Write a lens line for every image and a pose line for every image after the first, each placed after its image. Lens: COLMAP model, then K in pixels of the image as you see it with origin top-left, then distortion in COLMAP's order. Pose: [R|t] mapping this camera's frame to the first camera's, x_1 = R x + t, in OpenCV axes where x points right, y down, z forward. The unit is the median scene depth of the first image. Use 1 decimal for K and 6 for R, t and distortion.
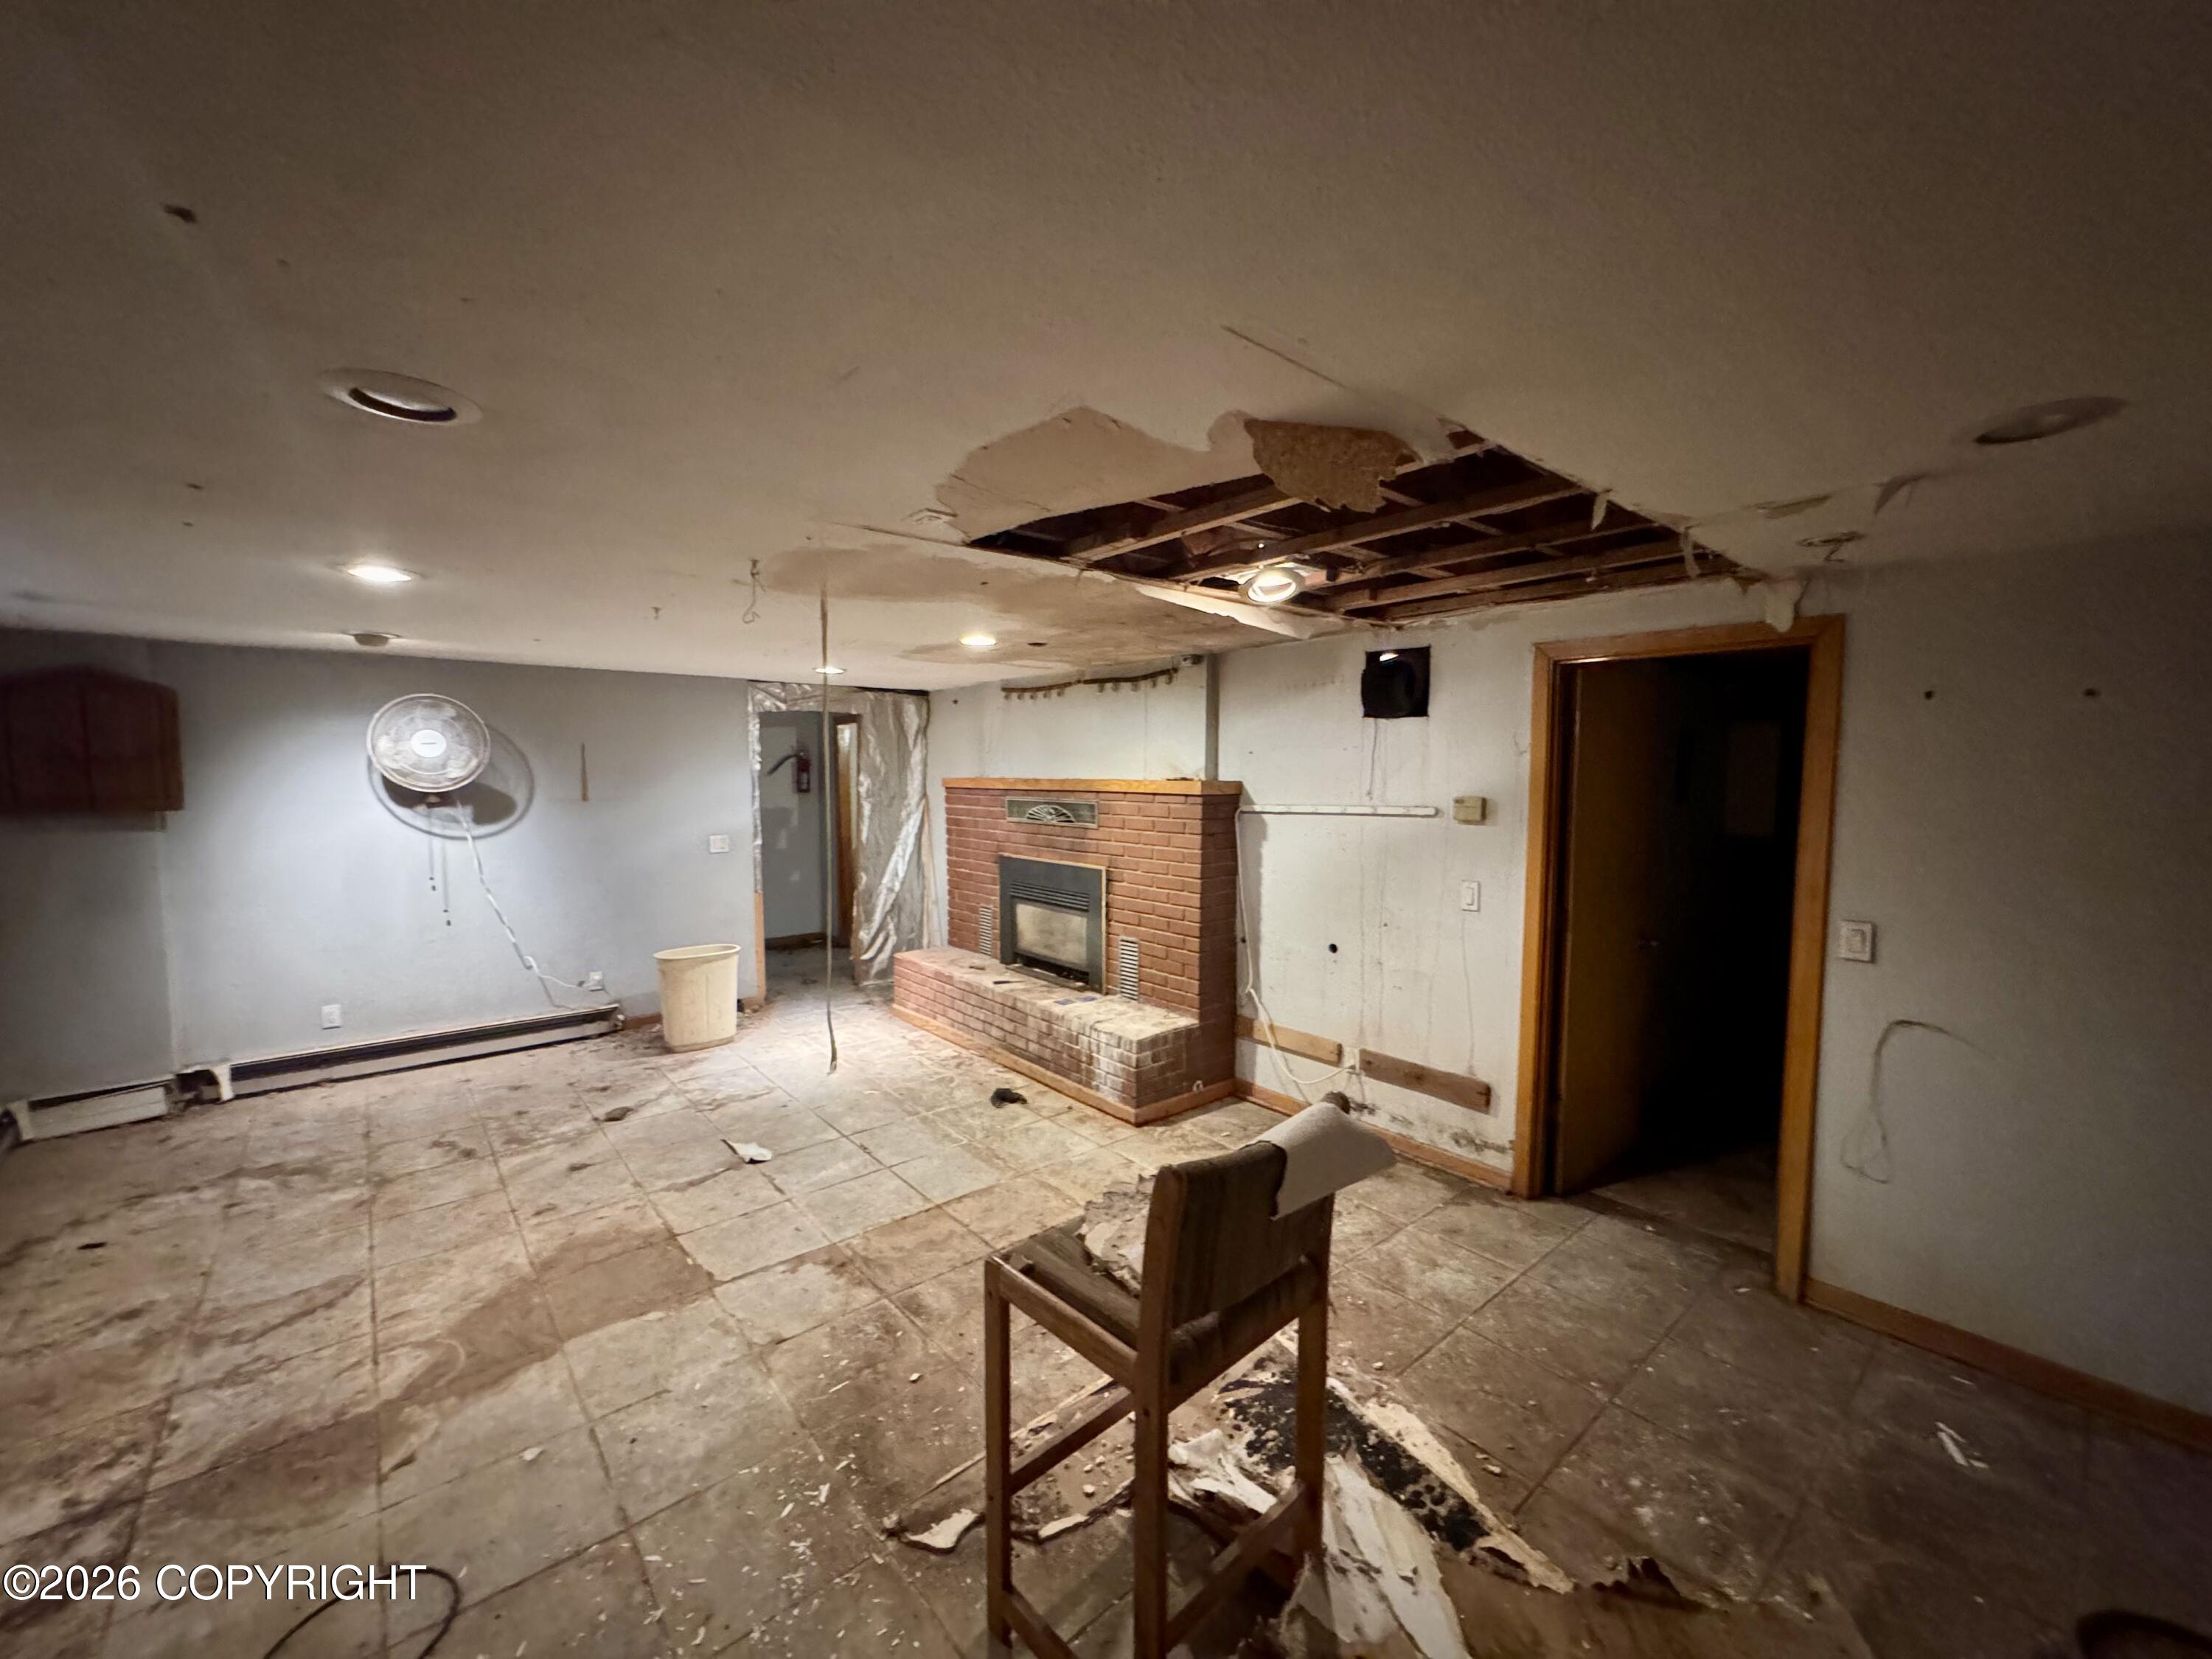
lens RADIAL K [[885.1, 0, 1122.6], [0, 885.1, 834.9], [0, 0, 1]] dist [-0.000360, -0.000205]
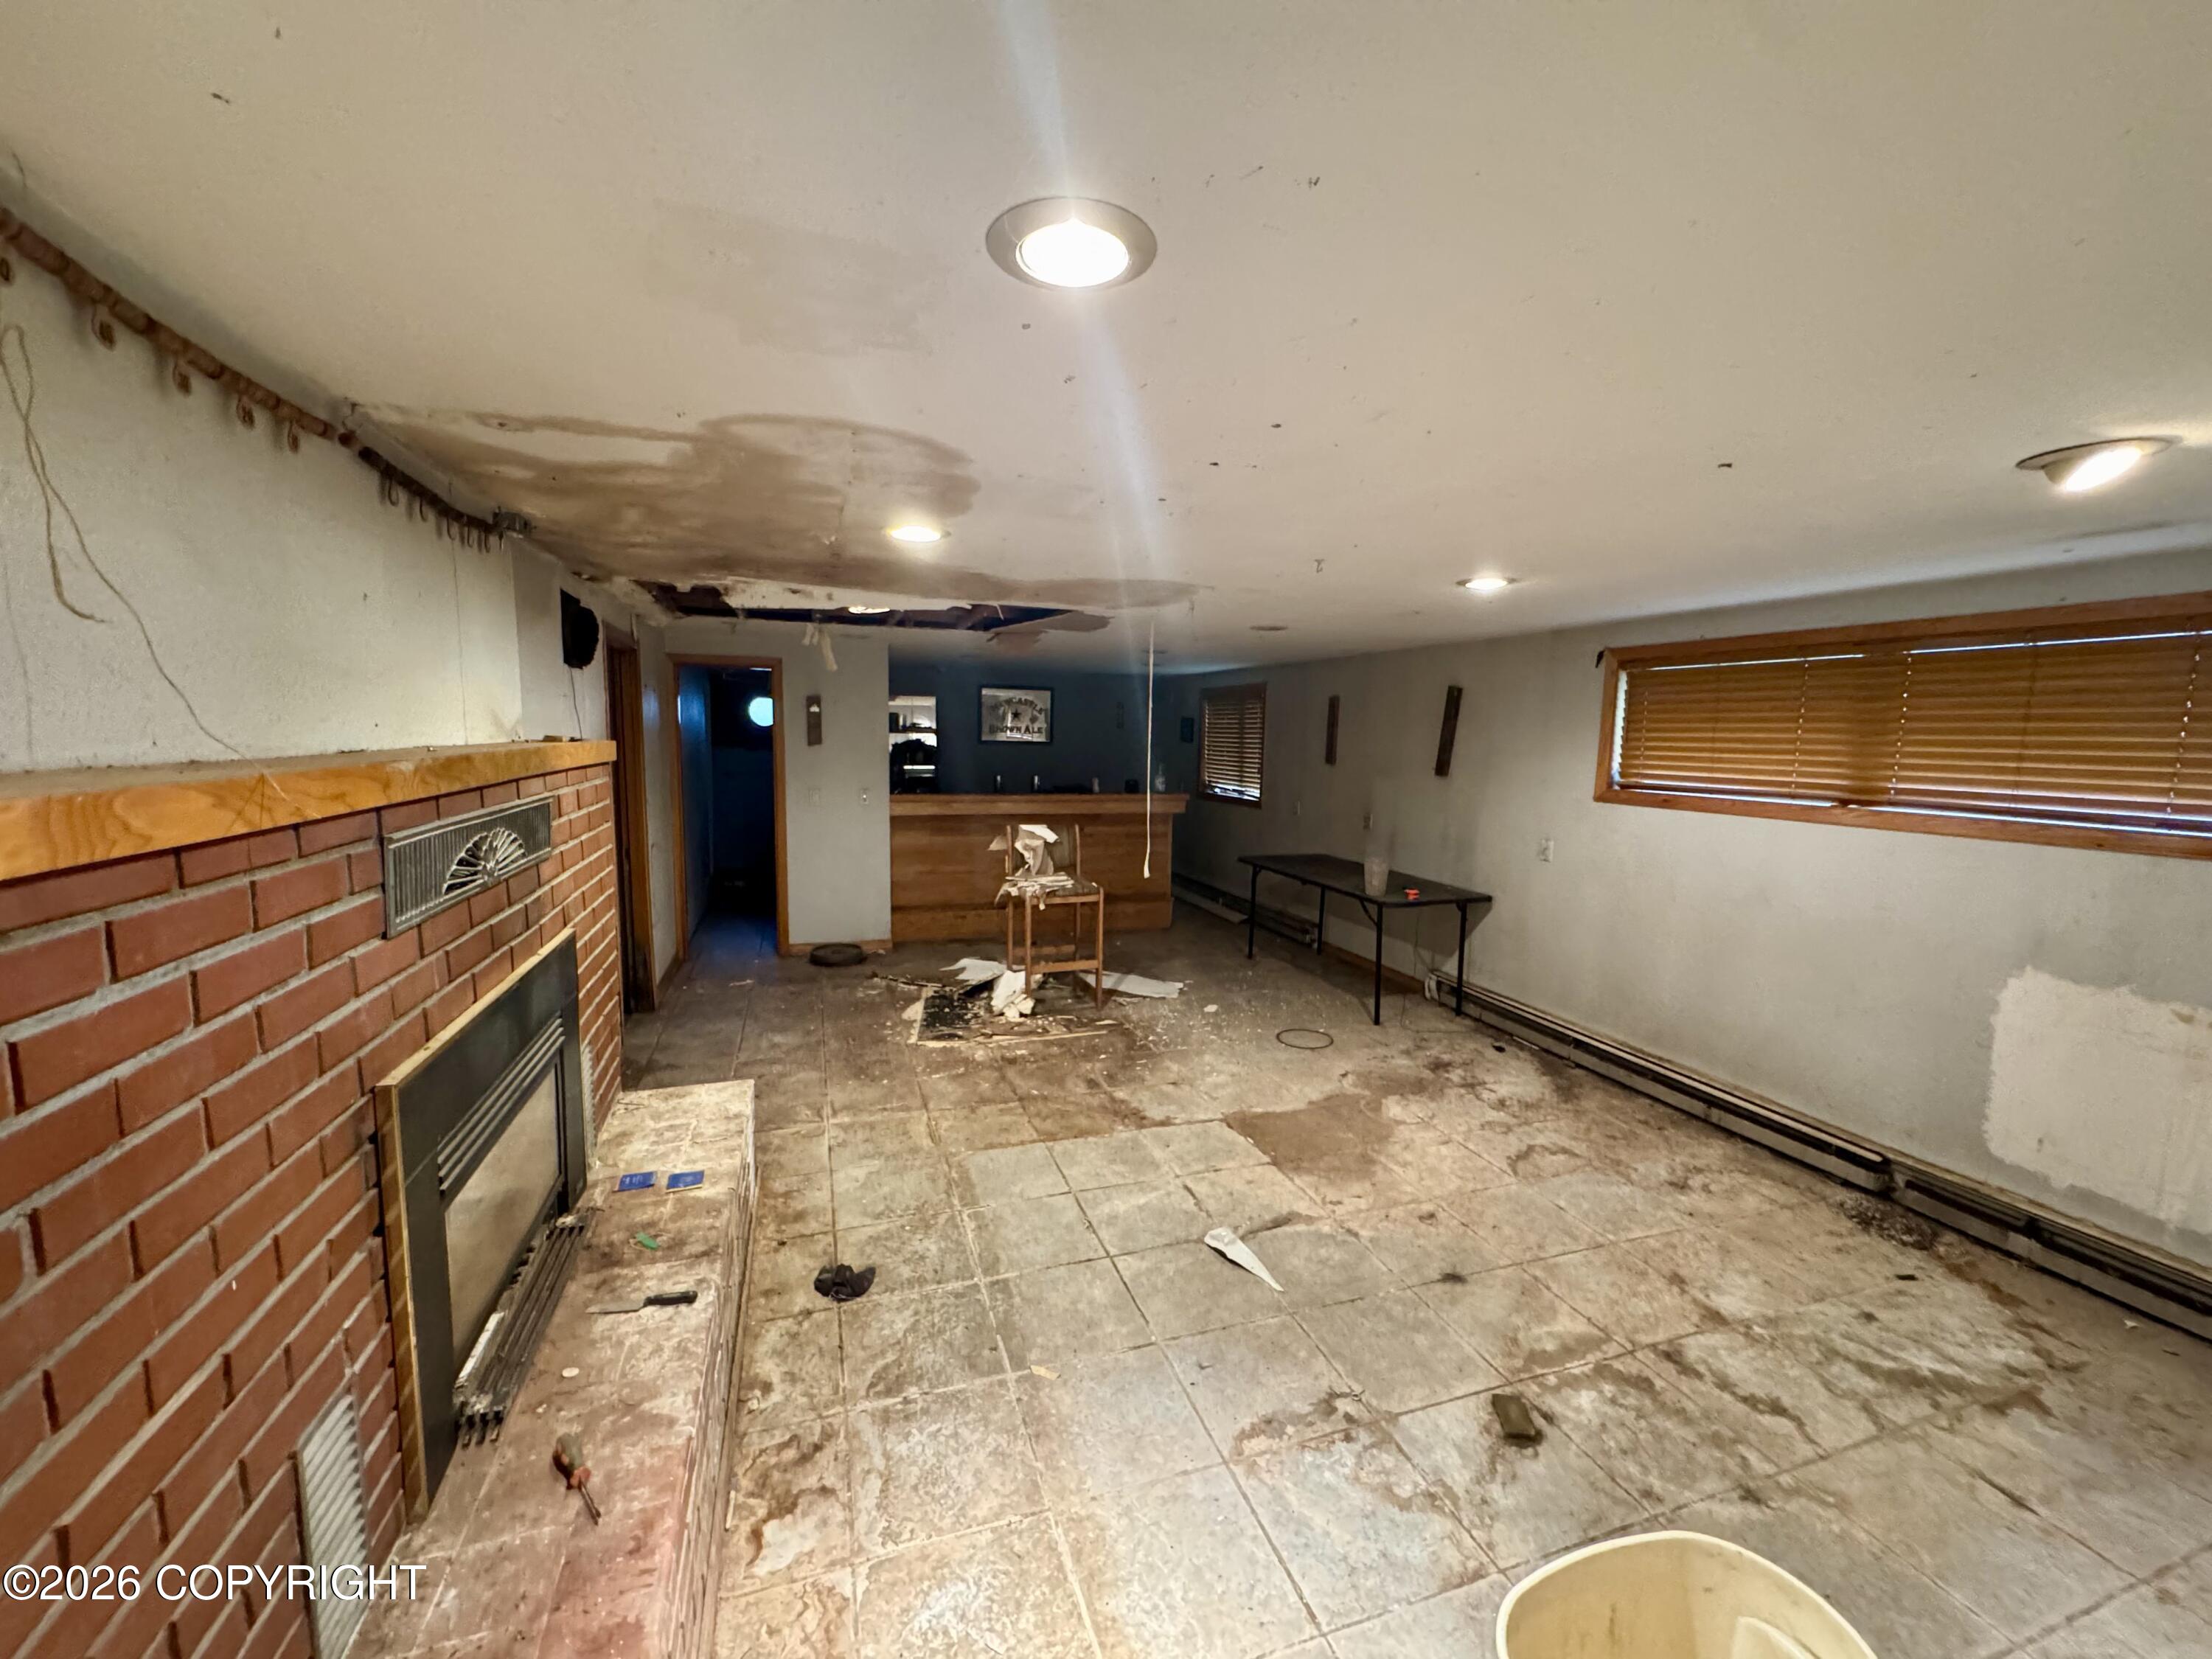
lens RADIAL K [[885.1, 0, 1108.0], [0, 885.1, 831.0], [0, 0, 1]] dist [-0.000360, -0.000205]
pose [[-0.923849, -0.063124, 0.377517, -0.640065], [0.007617, 0.983080, 0.183018, -0.137313], [-0.382683, 0.171956, -0.907736, 1.818461]]
